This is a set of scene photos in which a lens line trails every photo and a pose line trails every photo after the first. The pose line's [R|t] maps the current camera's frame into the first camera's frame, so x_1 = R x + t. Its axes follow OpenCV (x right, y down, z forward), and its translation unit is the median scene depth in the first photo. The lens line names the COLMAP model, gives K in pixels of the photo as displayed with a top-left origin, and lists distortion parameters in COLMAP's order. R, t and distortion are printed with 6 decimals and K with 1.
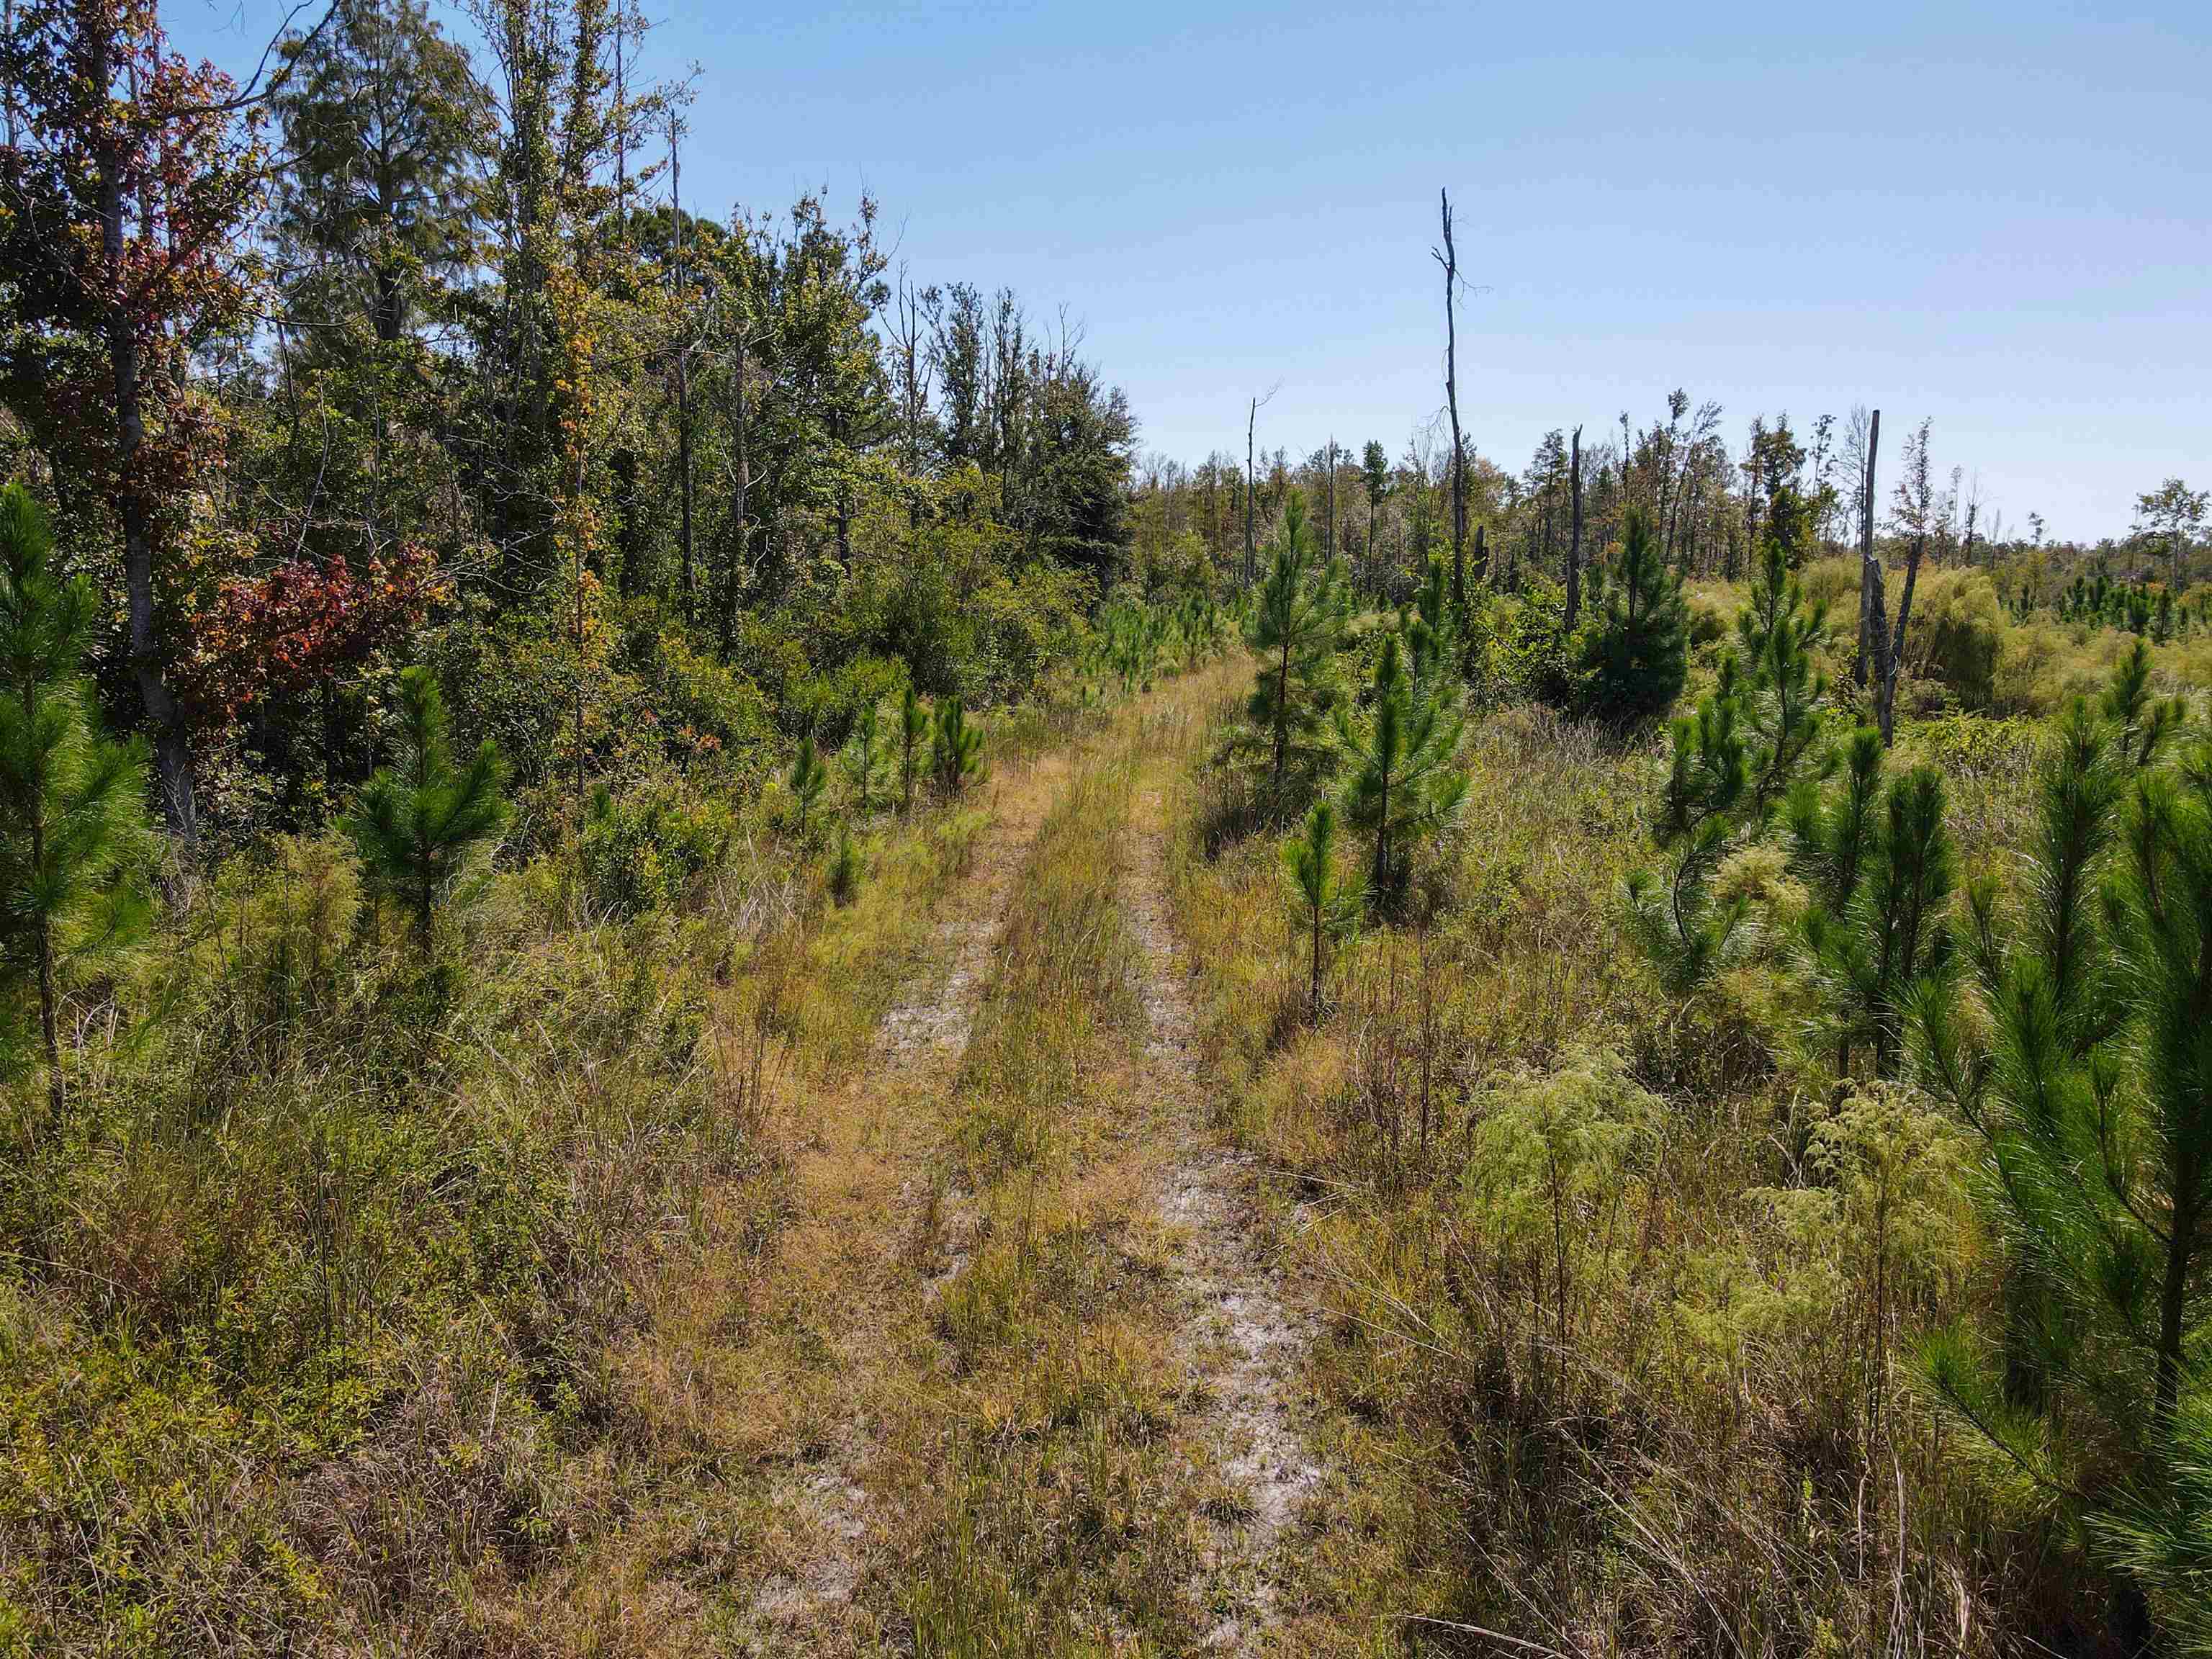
lens RADIAL K [[1619.9, 0, 1094.7], [0, 1619.9, 826.4], [0, 0, 1]] dist [-0.006571, 0.038405]
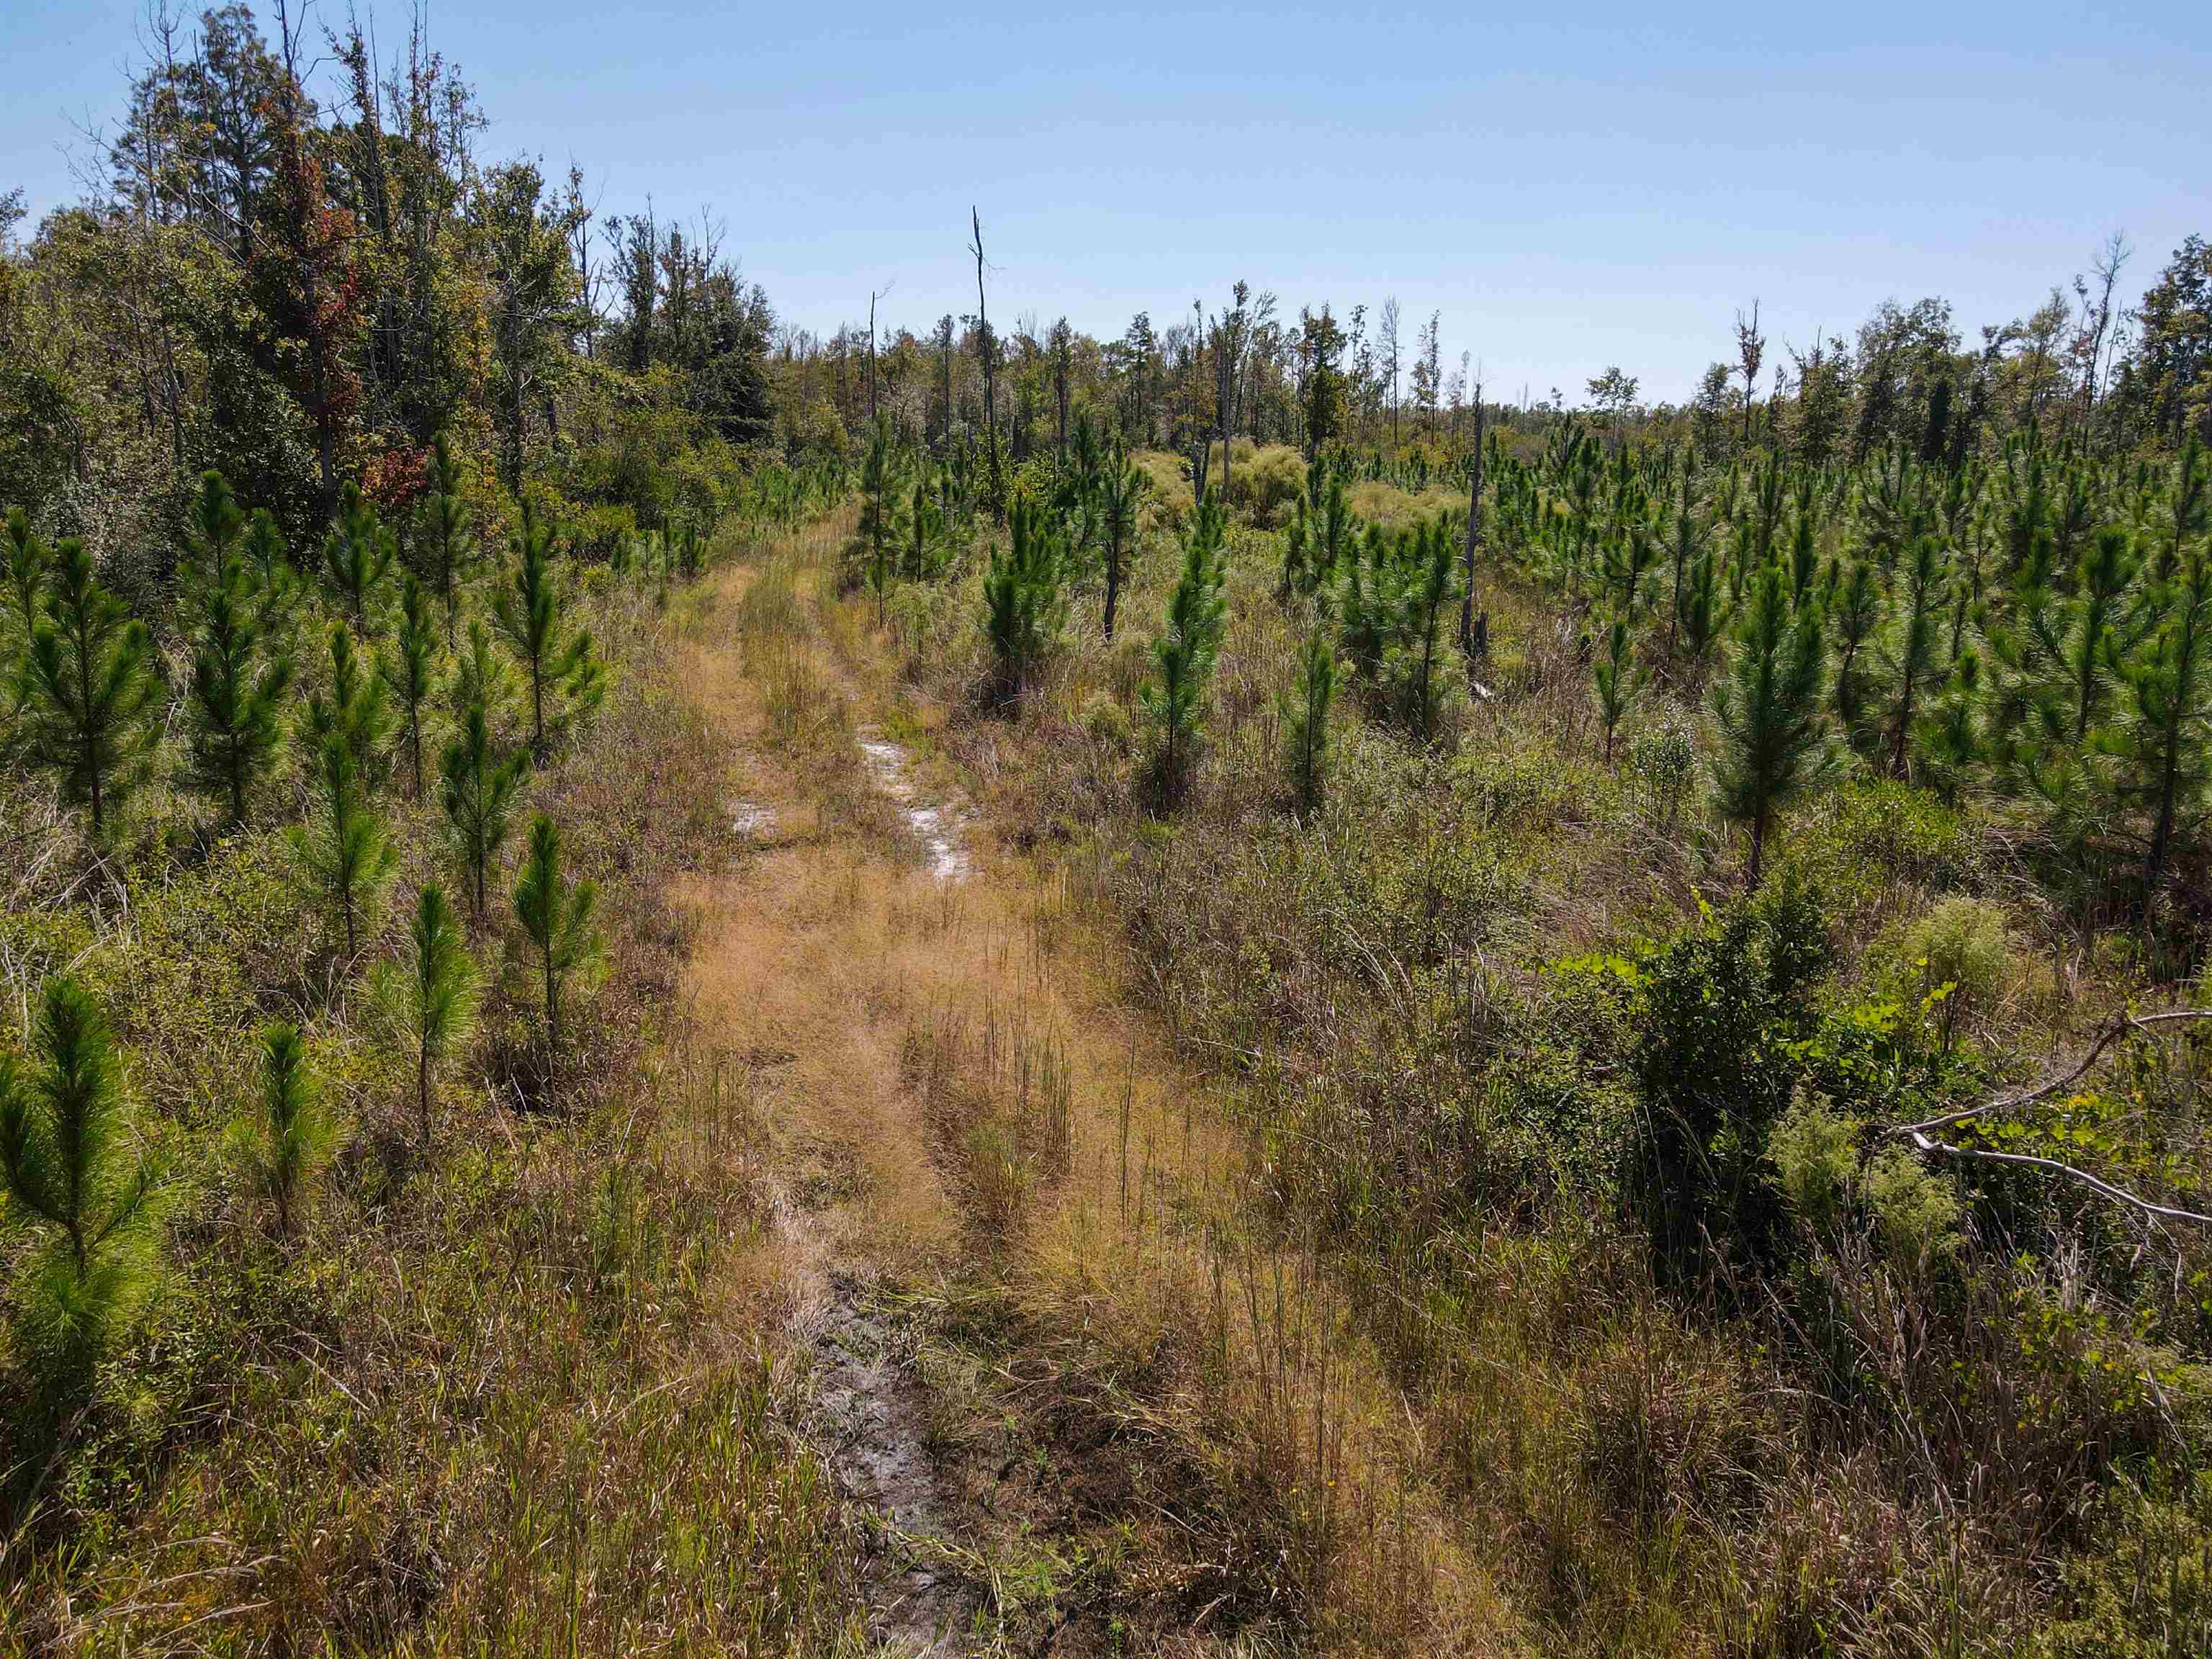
lens RADIAL K [[1615.9, 0, 1079.6], [0, 1615.9, 830.5], [0, 0, 1]] dist [-0.002559, -0.000905]
pose [[0.978187, -0.045241, 0.202739, -0.009776], [0.027754, 0.995709, 0.088280, 0.023692], [-0.205863, -0.080728, 0.975245, -0.176932]]
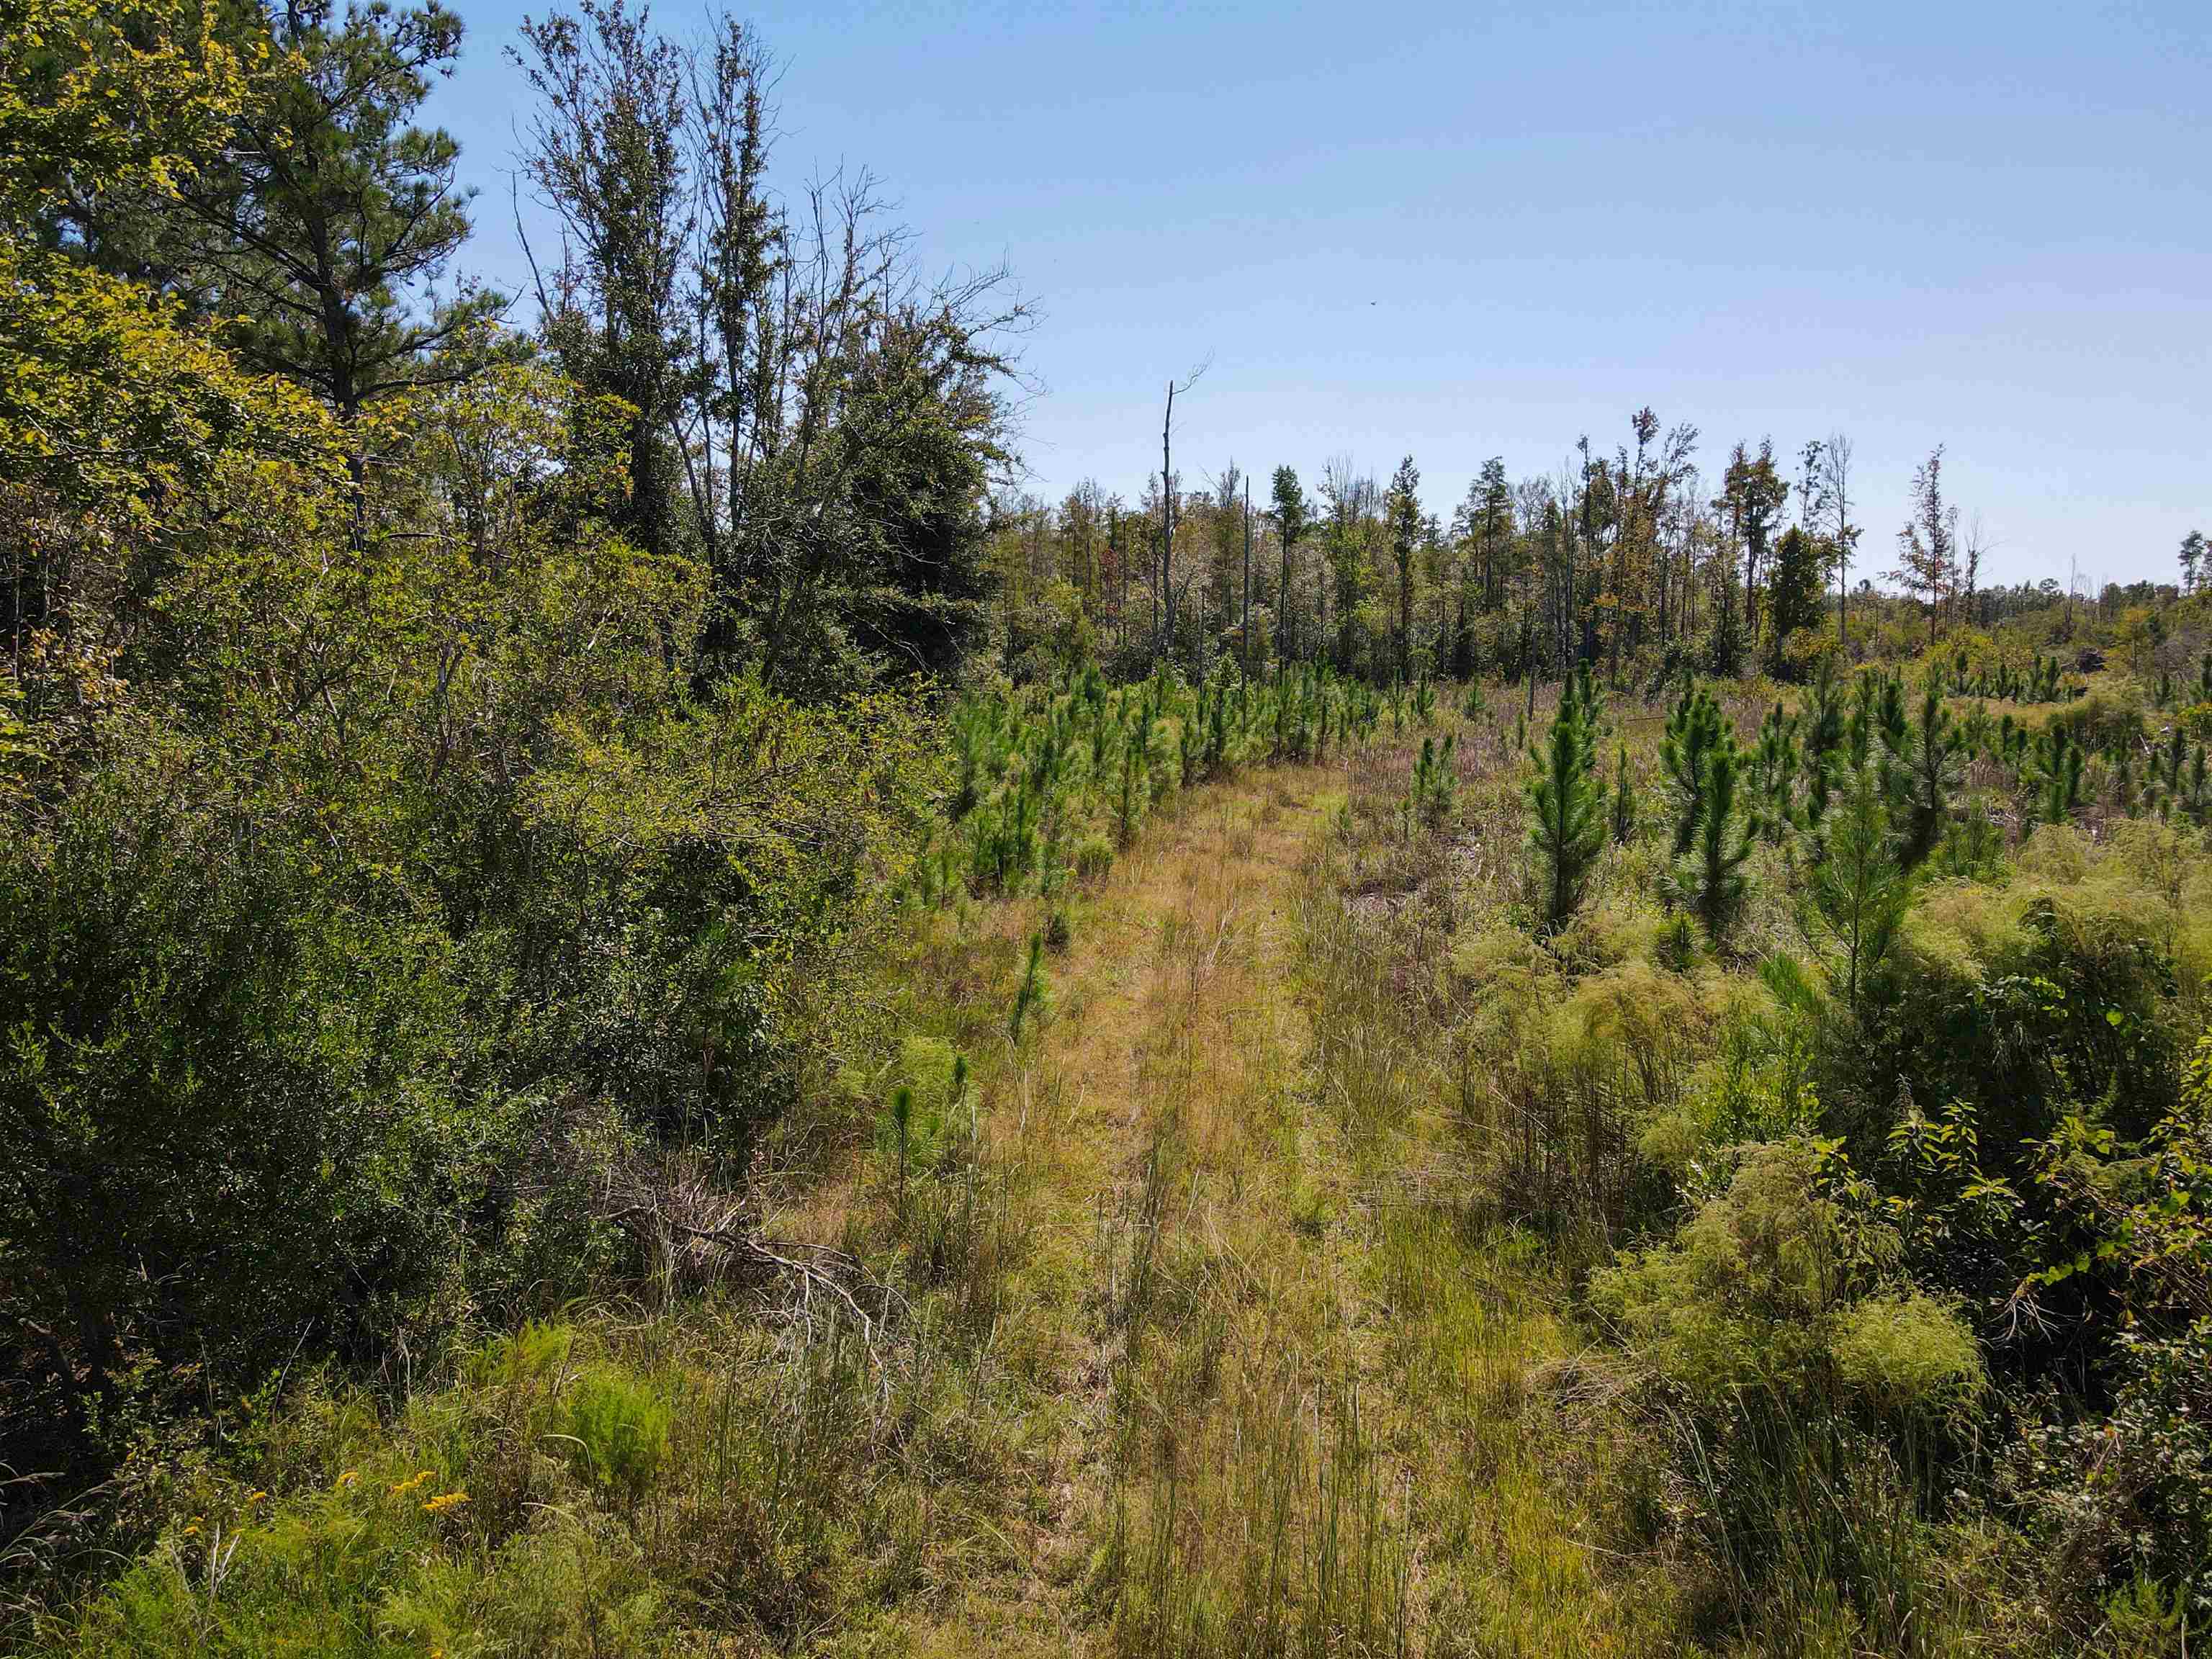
lens RADIAL K [[1619.9, 0, 1094.7], [0, 1619.9, 826.4], [0, 0, 1]] dist [-0.006571, 0.038405]
pose [[0.995331, -0.011247, 0.095865, -0.000068], [0.013963, 0.999519, -0.027708, -0.047166], [-0.095507, 0.028917, 0.995009, 0.261165]]
